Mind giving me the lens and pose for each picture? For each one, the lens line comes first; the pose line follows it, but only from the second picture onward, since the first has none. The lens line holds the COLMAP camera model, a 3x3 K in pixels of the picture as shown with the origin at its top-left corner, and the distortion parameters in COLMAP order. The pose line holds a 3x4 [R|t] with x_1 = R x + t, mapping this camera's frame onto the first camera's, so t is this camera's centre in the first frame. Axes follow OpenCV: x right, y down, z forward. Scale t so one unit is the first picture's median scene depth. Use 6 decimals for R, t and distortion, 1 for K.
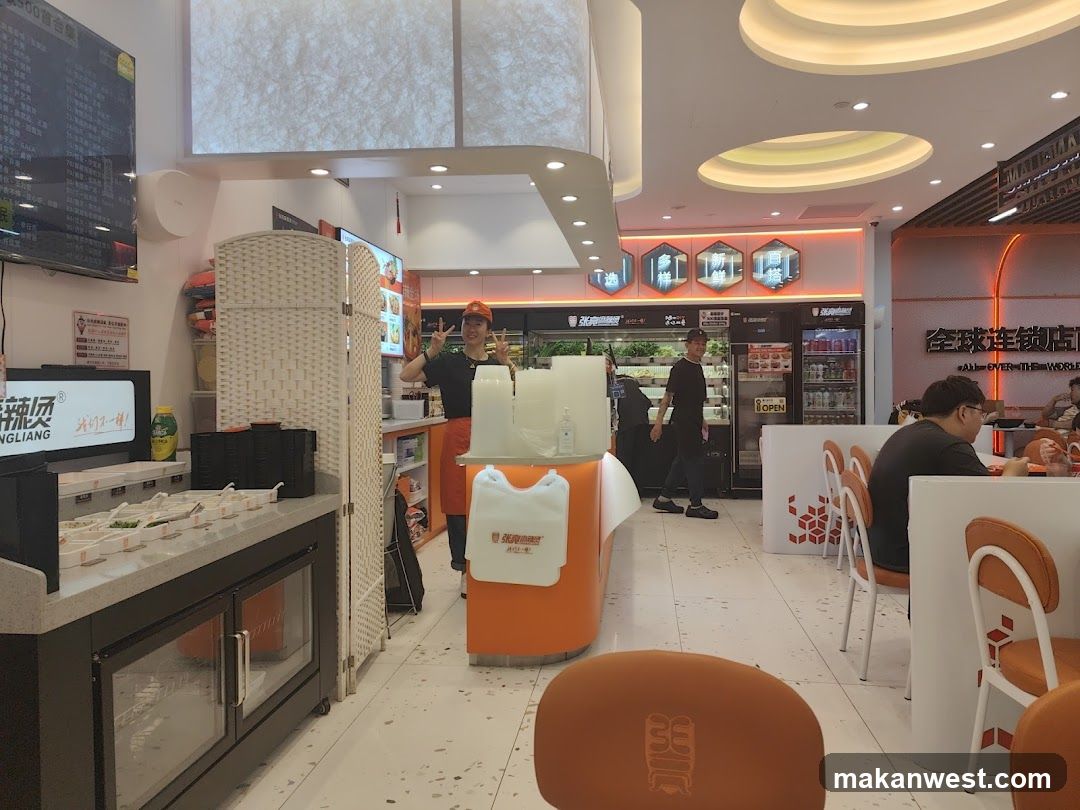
lens RADIAL K [[770.7, 0, 540.3], [0, 770.7, 406.4], [0, 0, 1]] dist [0.068078, 0.004207]
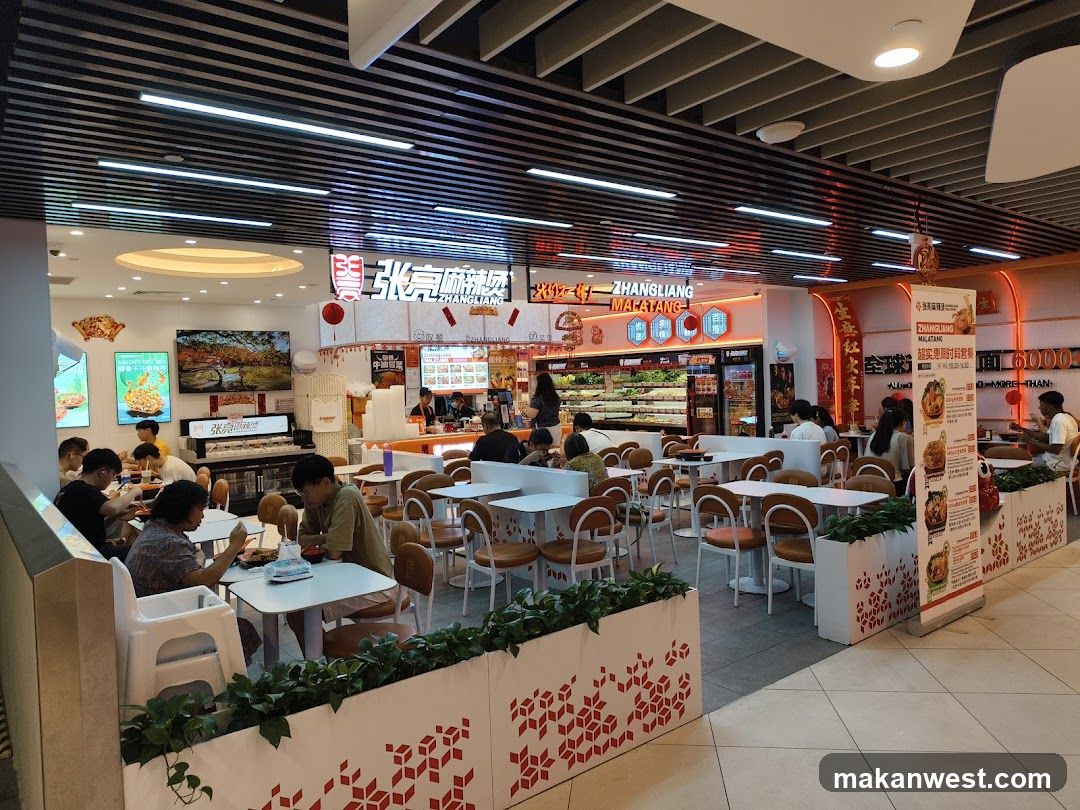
lens RADIAL K [[770.7, 0, 540.8], [0, 770.7, 401.5], [0, 0, 1]] dist [0.068078, 0.004207]
pose [[0.704648, 0.001051, -0.709556, 1.091126], [0.010087, 0.999883, 0.011498, -0.047713], [0.709485, -0.015260, 0.704555, -0.286926]]
